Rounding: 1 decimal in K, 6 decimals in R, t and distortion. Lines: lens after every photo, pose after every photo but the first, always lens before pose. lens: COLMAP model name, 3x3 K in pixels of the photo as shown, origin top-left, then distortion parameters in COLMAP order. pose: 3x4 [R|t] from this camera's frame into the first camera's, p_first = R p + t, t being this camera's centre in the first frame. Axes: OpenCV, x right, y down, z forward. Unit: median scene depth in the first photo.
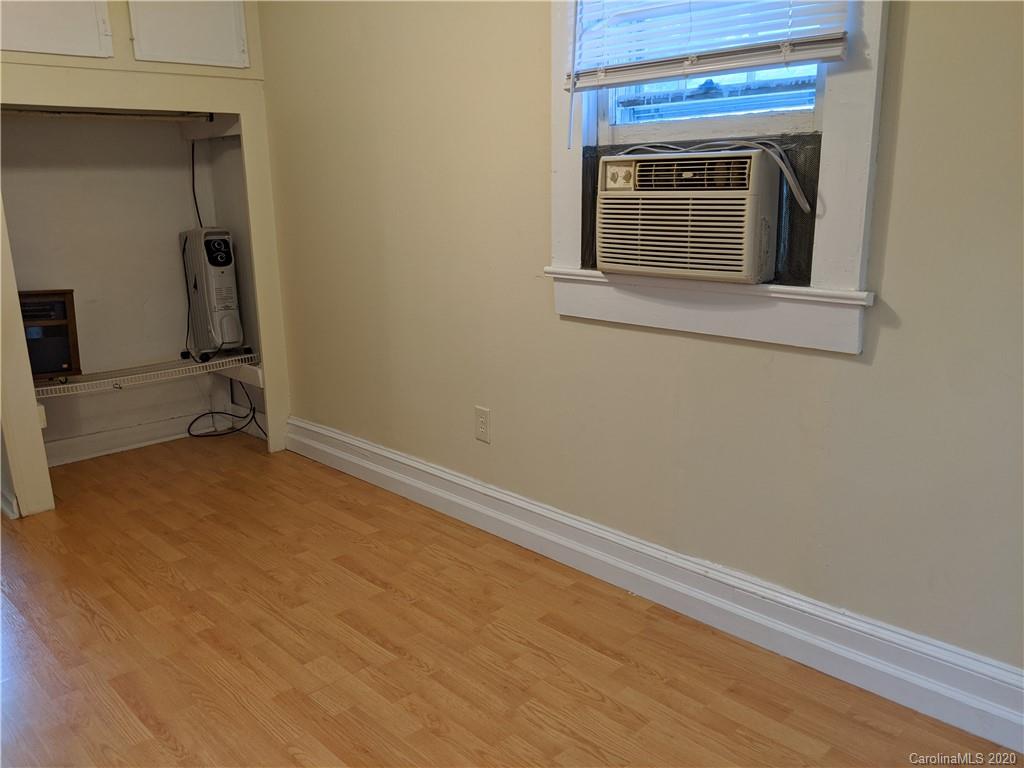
lens RADIAL K [[805.7, 0, 512.0], [0, 805.7, 384.0], [0, 0, 1]] dist [0.032176, -0.121122]
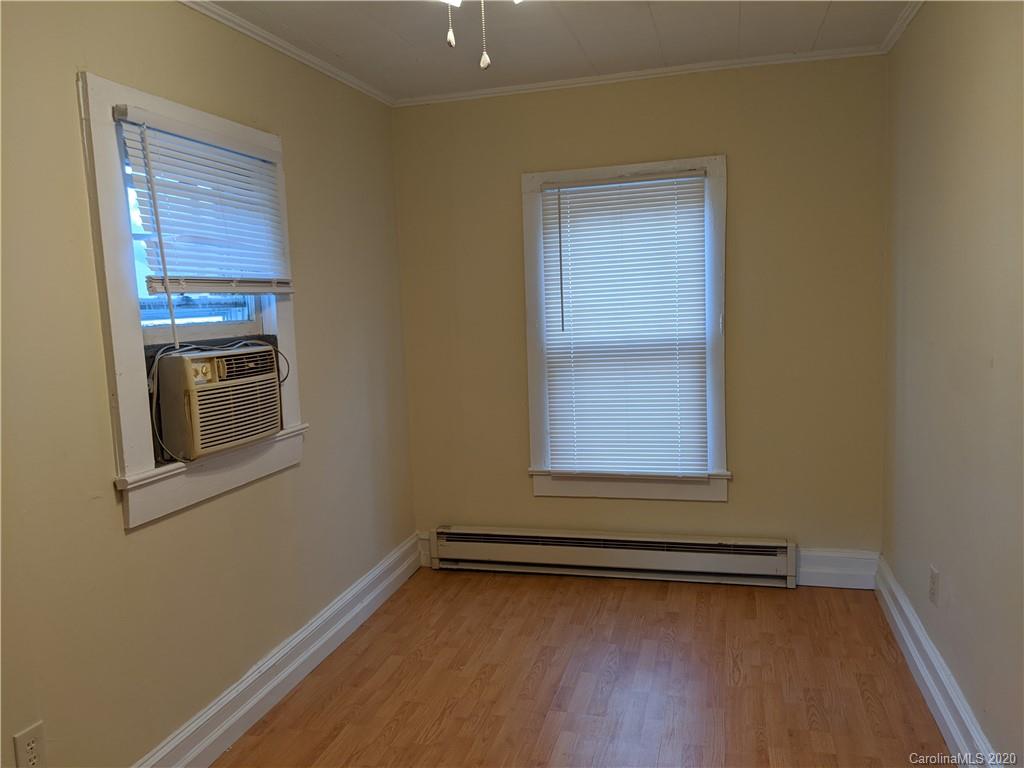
lens RADIAL K [[805.7, 0, 512.0], [0, 805.7, 384.0], [0, 0, 1]] dist [0.032176, -0.121122]
pose [[-0.520906, -0.046042, 0.852371, -1.096441], [0.253575, 0.945122, 0.206018, -0.377415], [-0.815081, 0.323456, -0.480645, 1.242939]]
